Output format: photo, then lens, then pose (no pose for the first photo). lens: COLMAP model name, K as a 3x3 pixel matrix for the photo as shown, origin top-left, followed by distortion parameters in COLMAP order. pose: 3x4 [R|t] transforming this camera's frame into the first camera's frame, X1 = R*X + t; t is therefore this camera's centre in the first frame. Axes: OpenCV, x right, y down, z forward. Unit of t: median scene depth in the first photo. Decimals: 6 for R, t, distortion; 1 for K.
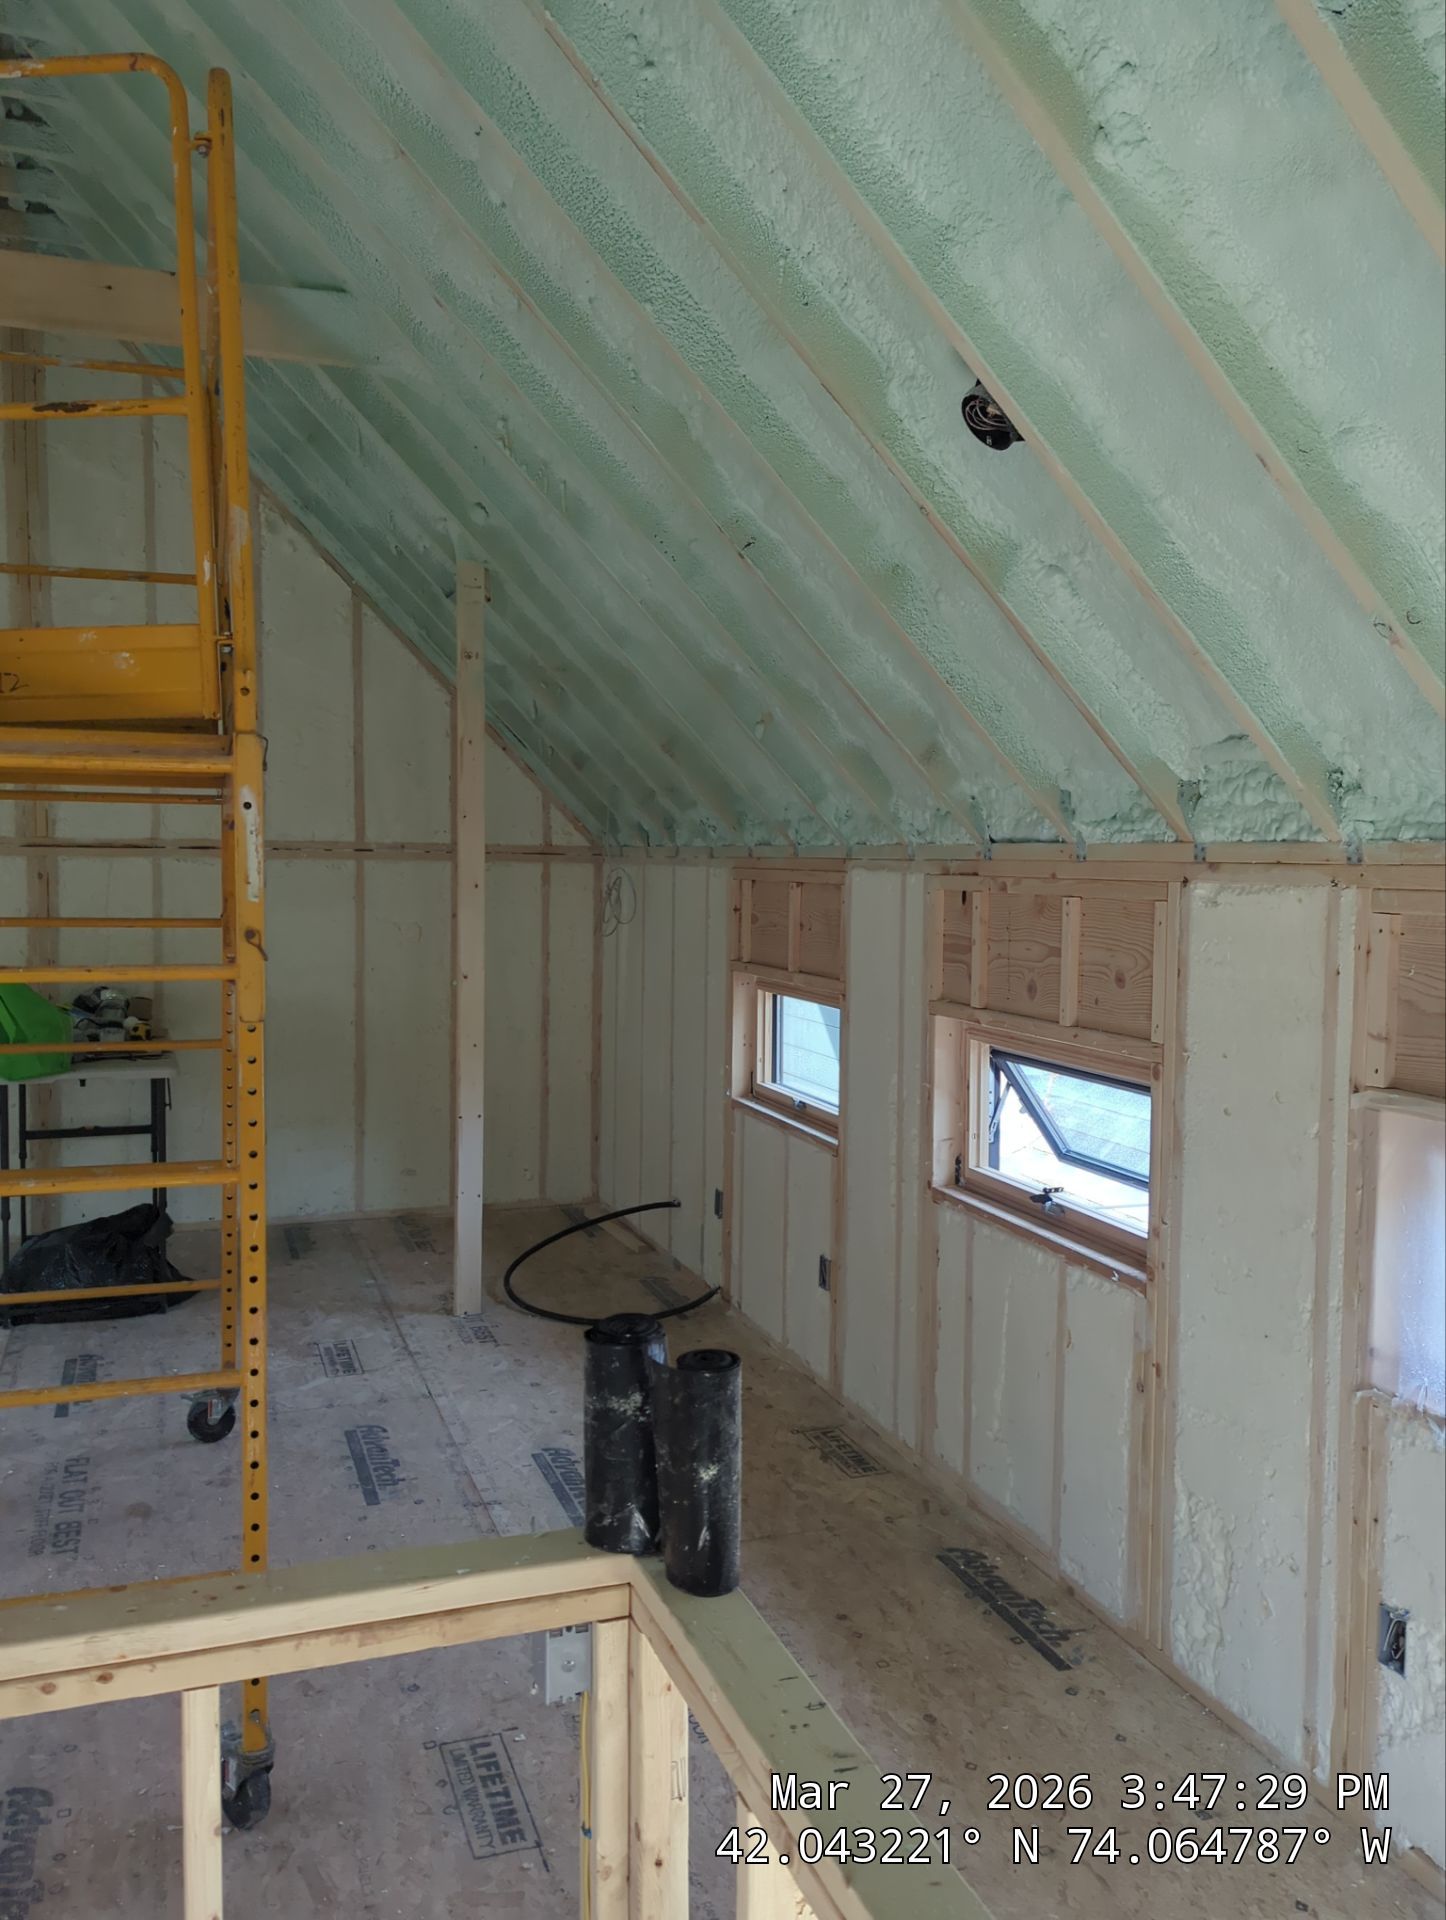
lens RADIAL K [[1564.6, 0, 722.2], [0, 1564.6, 956.2], [0, 0, 1]] dist [0.097580, -0.130425]
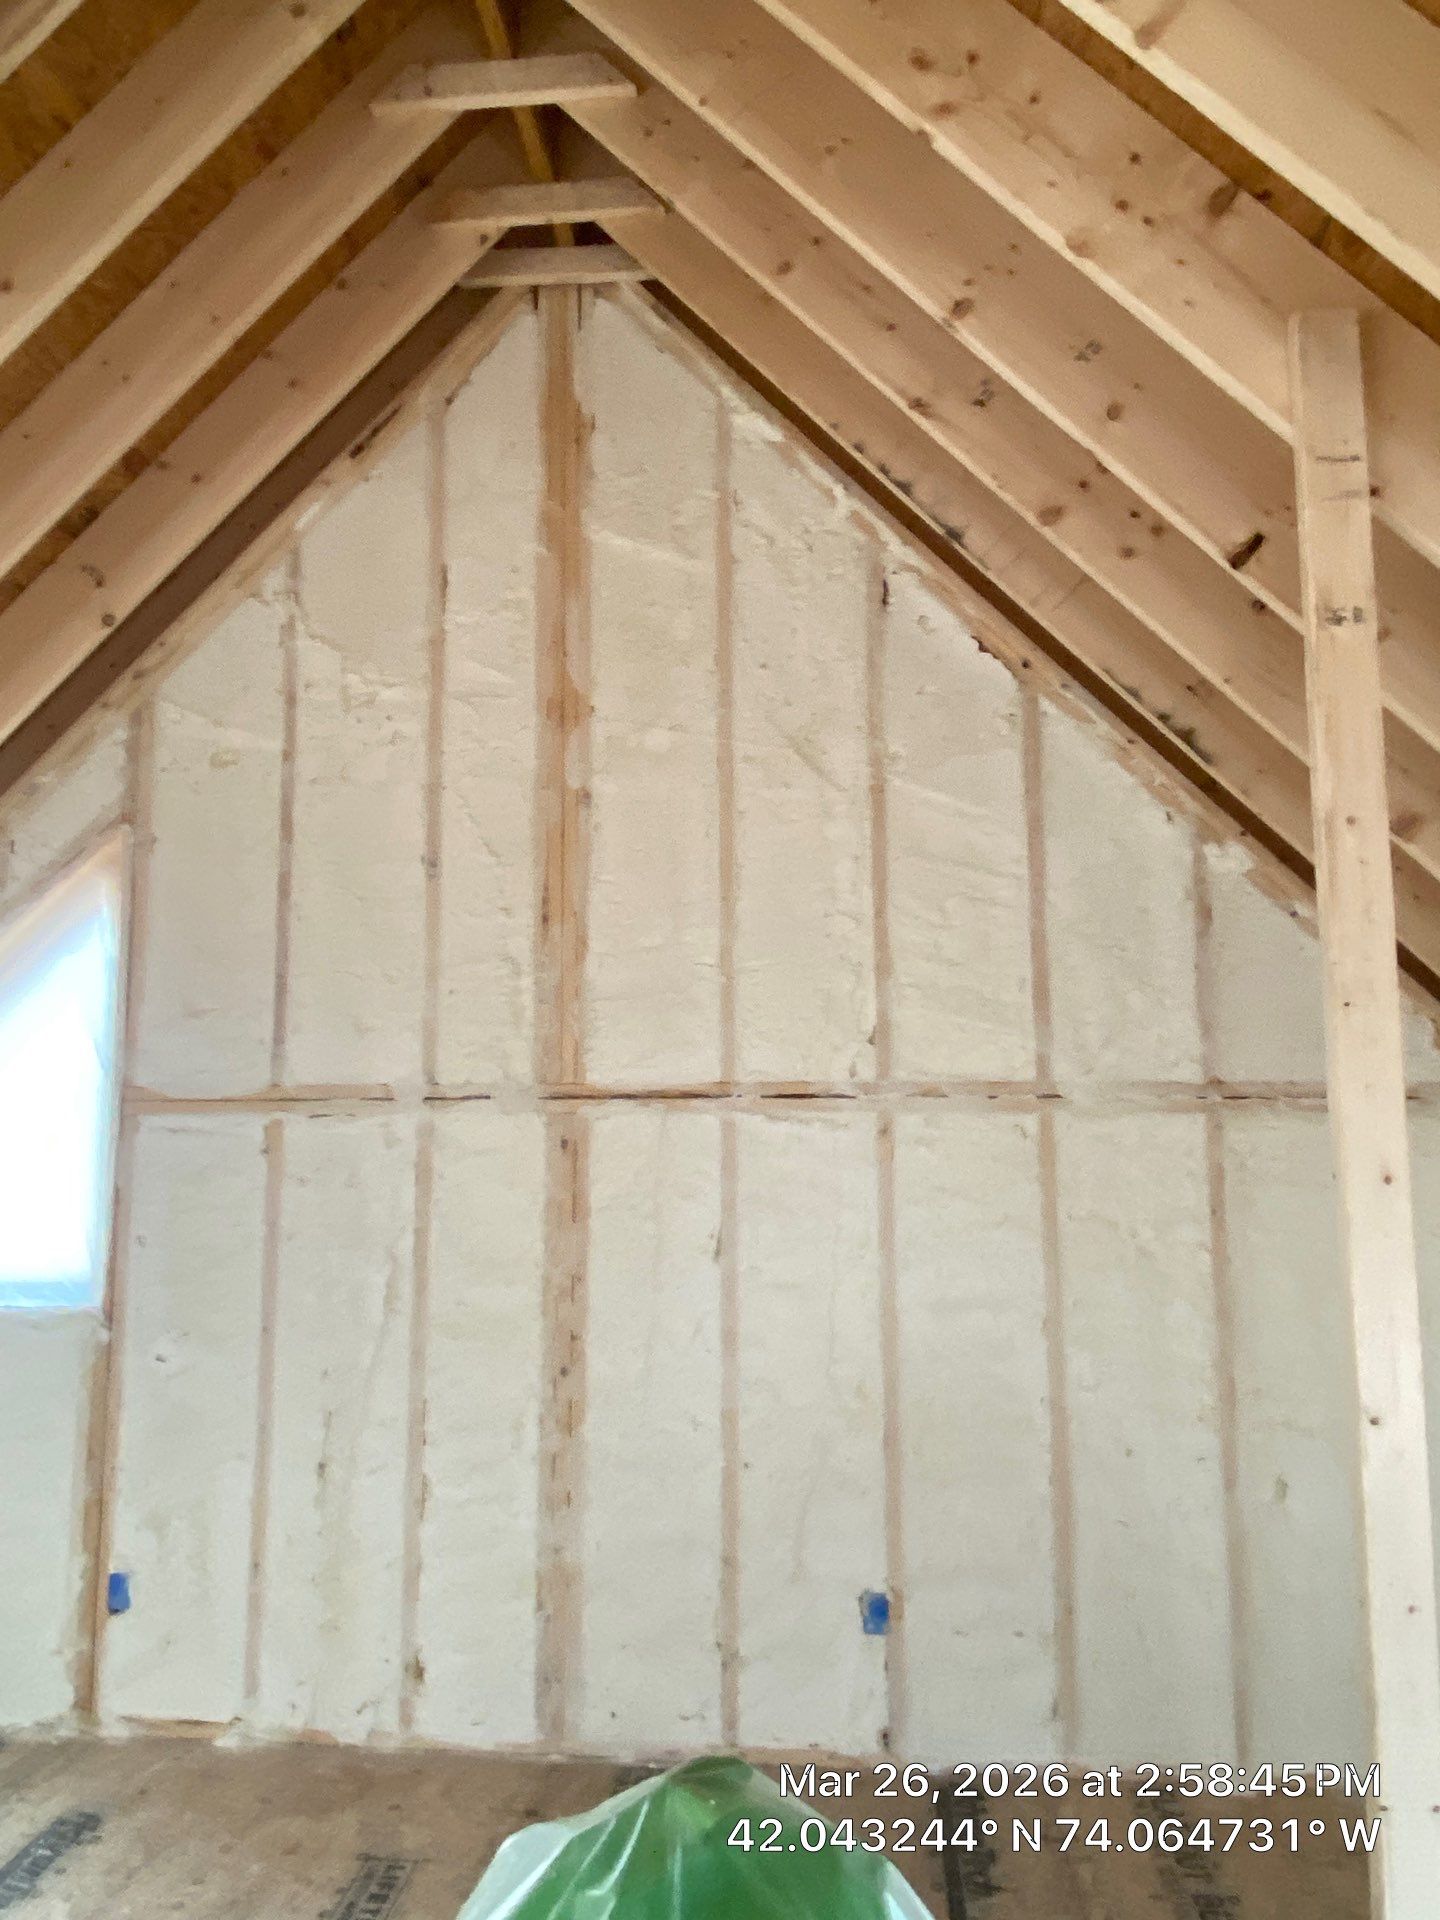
lens RADIAL K [[1526.2, 0, 682.9], [0, 1526.2, 942.5], [0, 0, 1]] dist [0.151428, -0.259741]
pose [[0.900303, -0.056290, -0.431610, -0.143196], [-0.011619, 0.988141, -0.153108, -0.049083], [0.435110, 0.142858, 0.888972, 0.598359]]
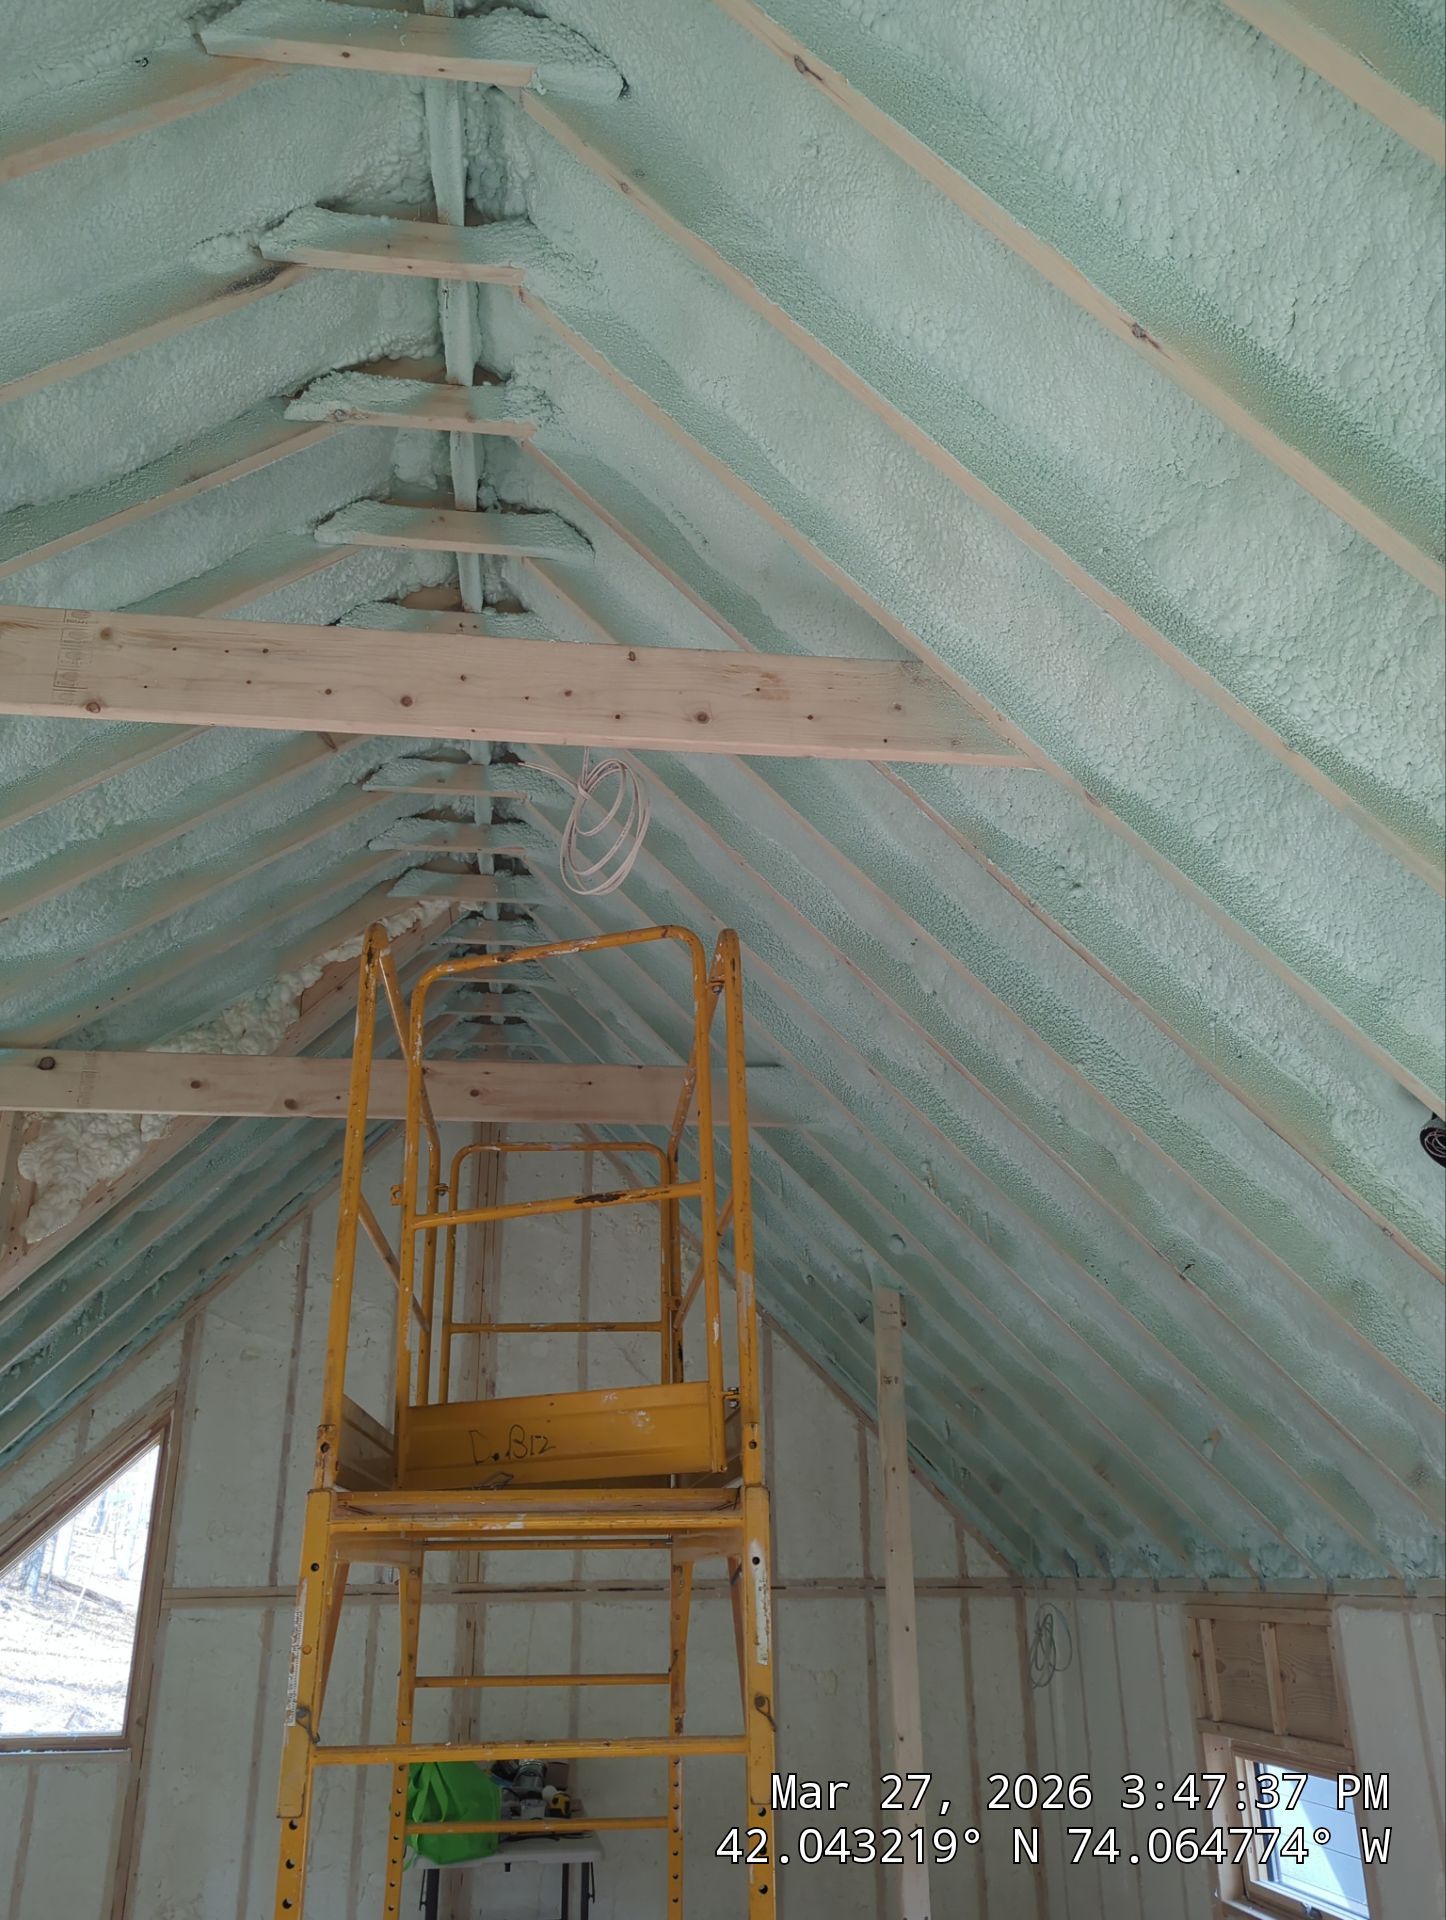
lens RADIAL K [[1562.5, 0, 727.8], [0, 1562.5, 959.4], [0, 0, 1]] dist [0.071435, -0.061160]
pose [[0.974619, -0.101862, -0.199352, -0.034757], [0.007493, 0.904830, -0.425708, -0.005942], [0.223743, 0.413410, 0.882628, -0.034634]]
